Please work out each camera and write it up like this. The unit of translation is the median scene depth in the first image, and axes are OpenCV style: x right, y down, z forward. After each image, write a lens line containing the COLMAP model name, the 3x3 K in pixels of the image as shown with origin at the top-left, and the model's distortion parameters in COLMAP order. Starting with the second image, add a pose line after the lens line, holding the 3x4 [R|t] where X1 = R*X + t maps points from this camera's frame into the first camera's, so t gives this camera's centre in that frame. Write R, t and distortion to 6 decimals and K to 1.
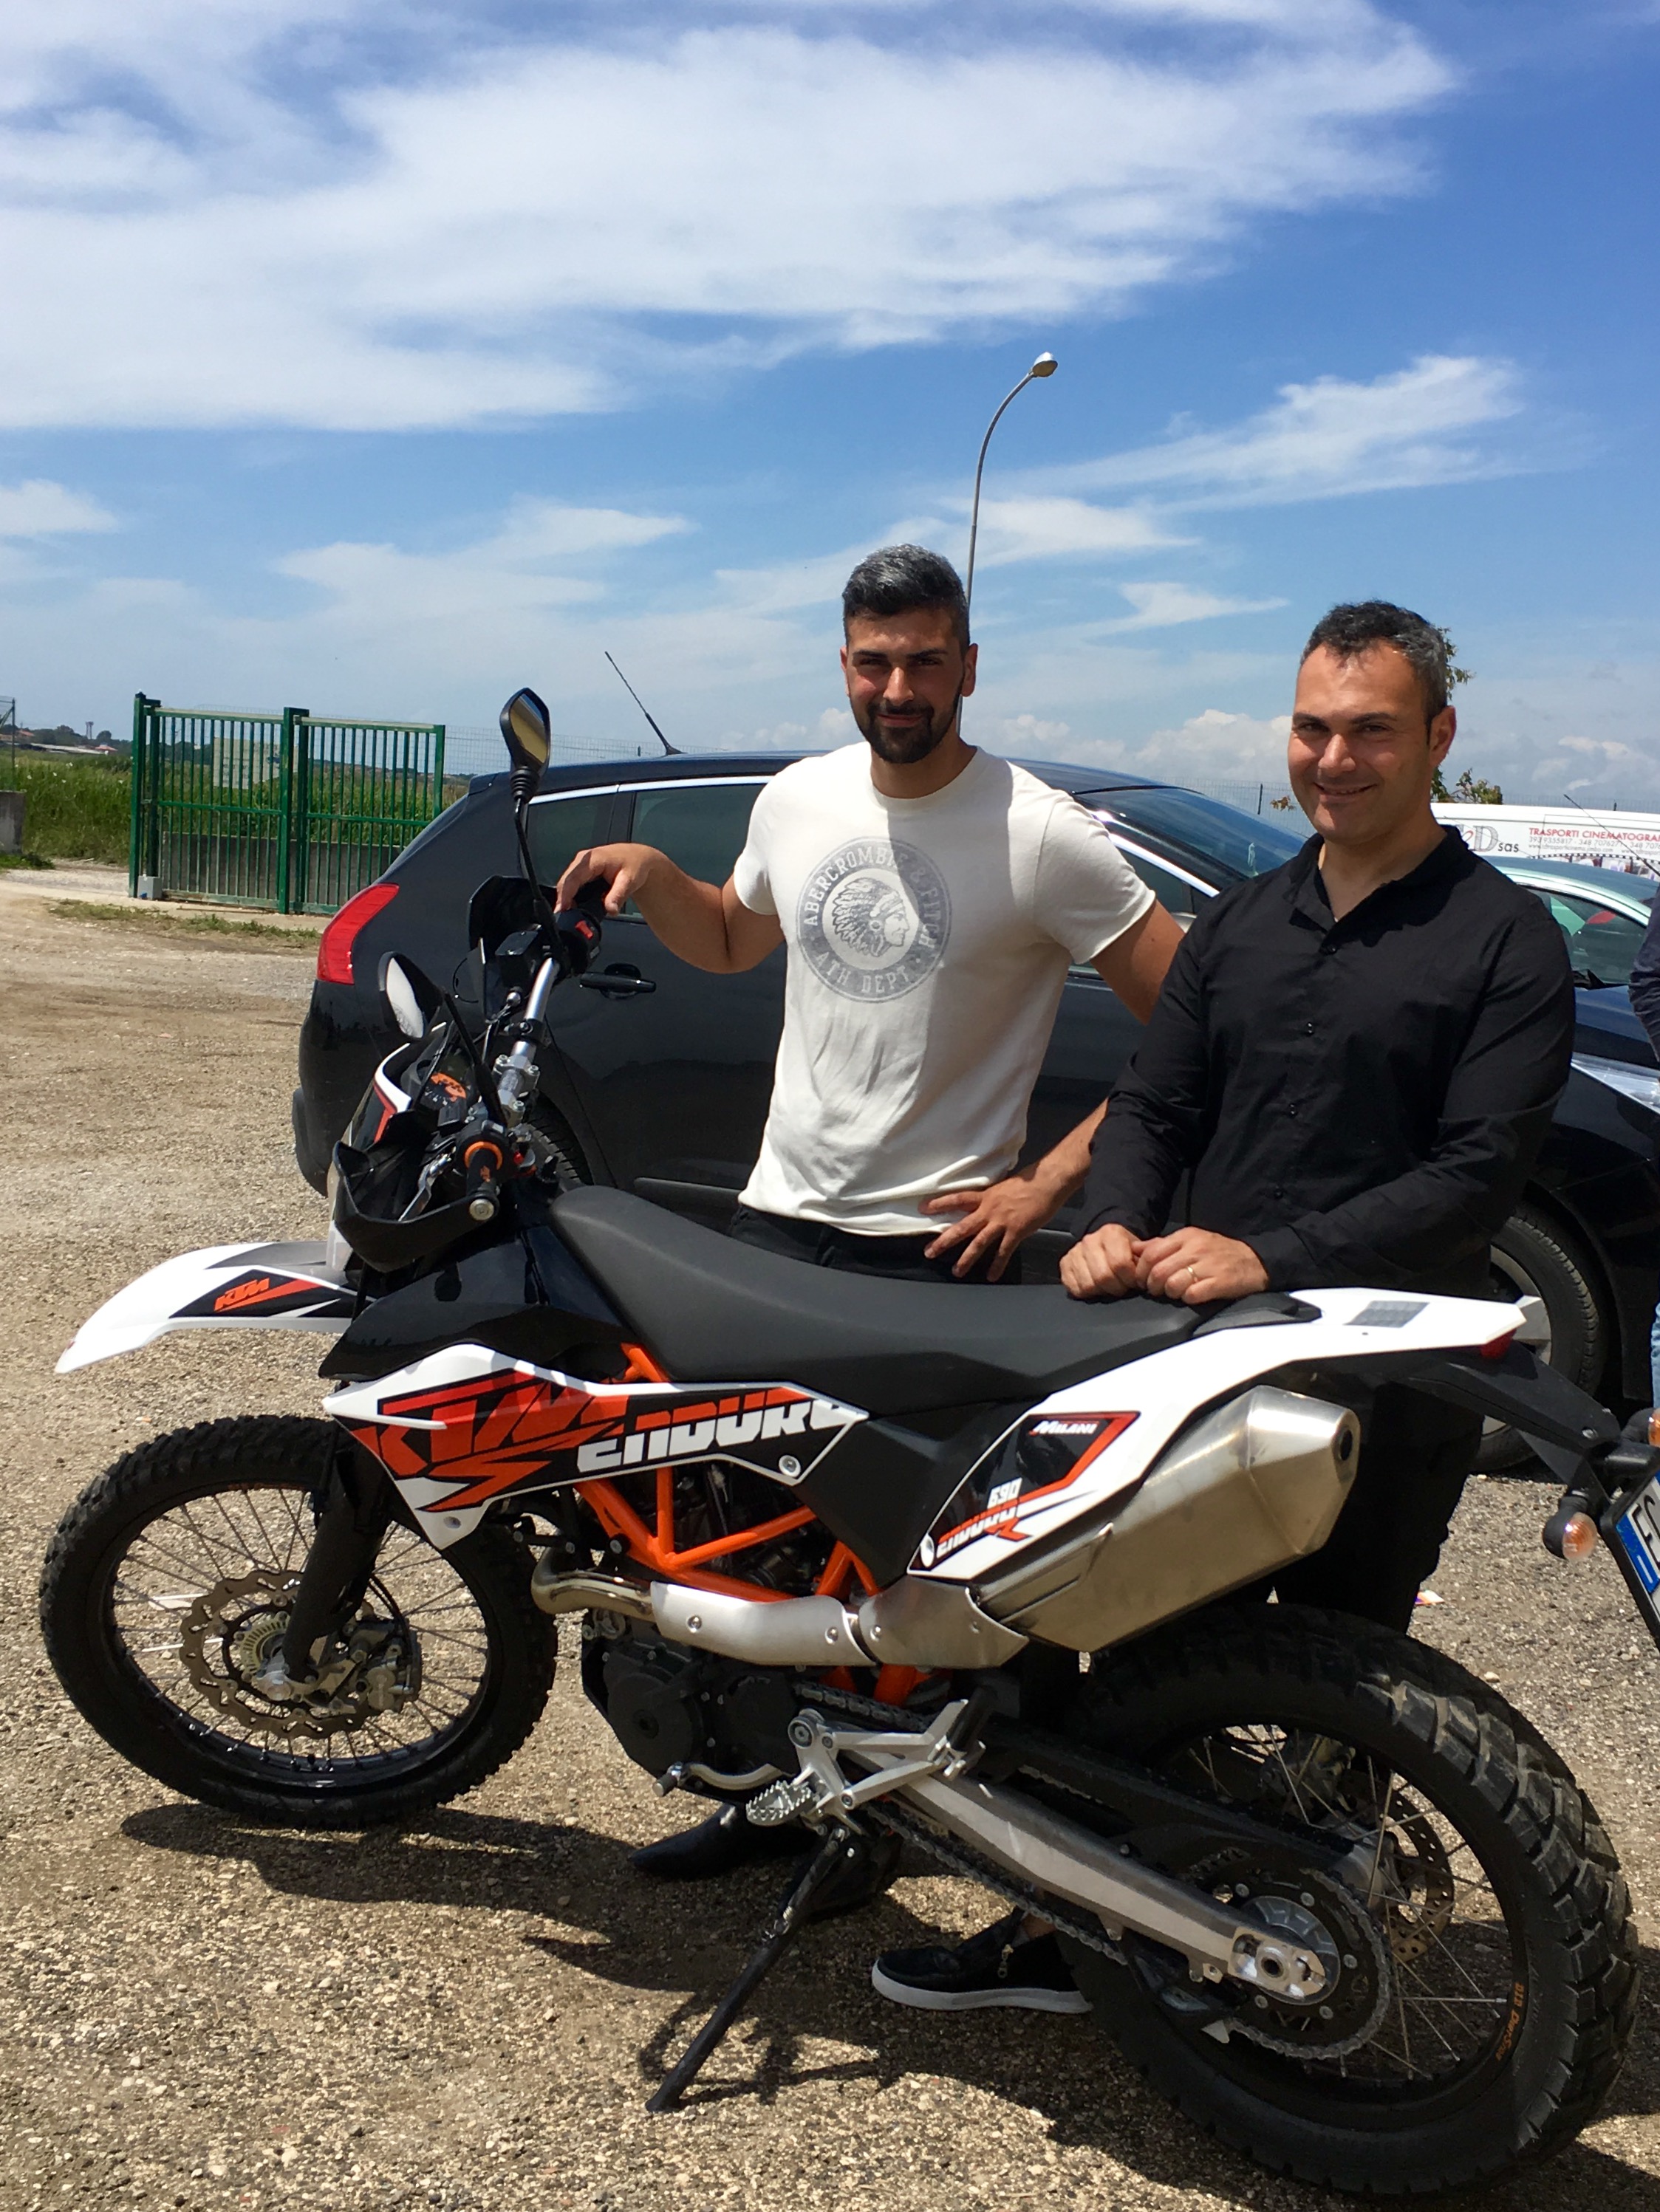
lens RADIAL K [[1902.0, 0, 830.0], [0, 1902.0, 1106.0], [0, 0, 1]] dist [0.082998, -0.001181]
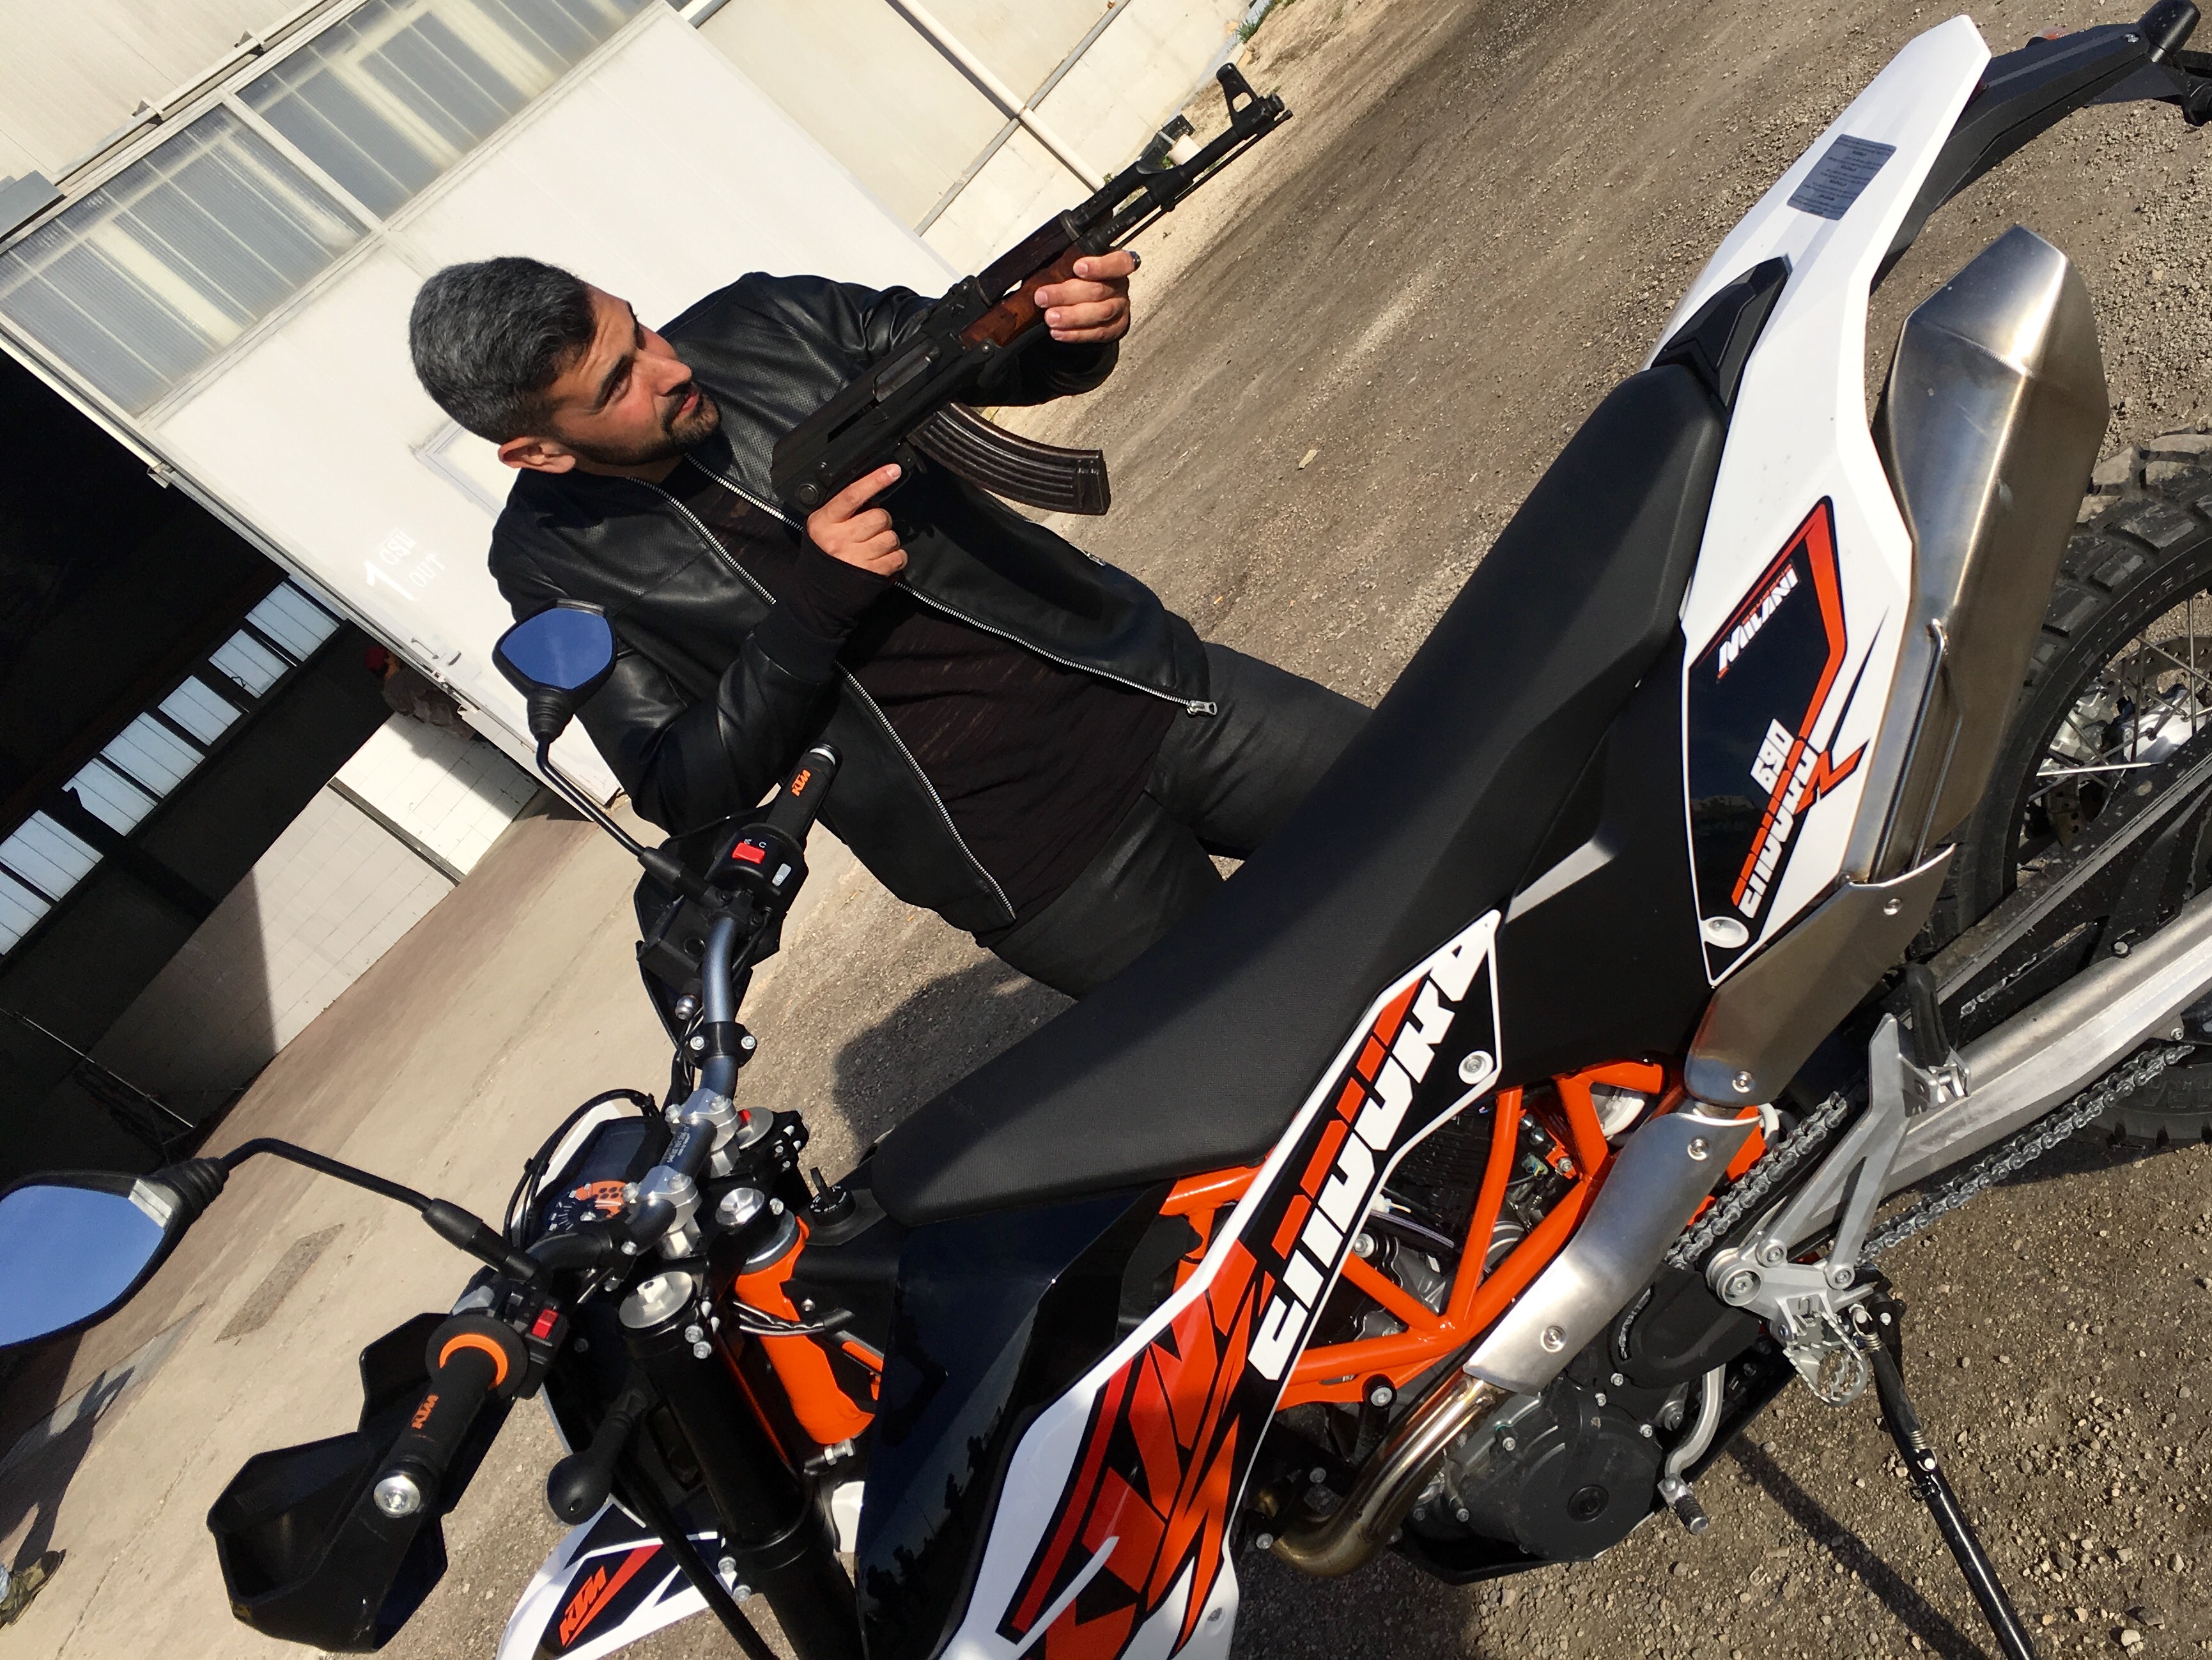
lens RADIAL K [[1901.5, 0, 1106.0], [0, 1901.5, 830.0], [0, 0, 1]] dist [0.082998, -0.001181]
pose [[0.496595, -0.779682, 0.381431, -0.278116], [0.790242, 0.587900, 0.172891, -0.080133], [-0.359043, 0.215566, 0.908086, 0.416818]]
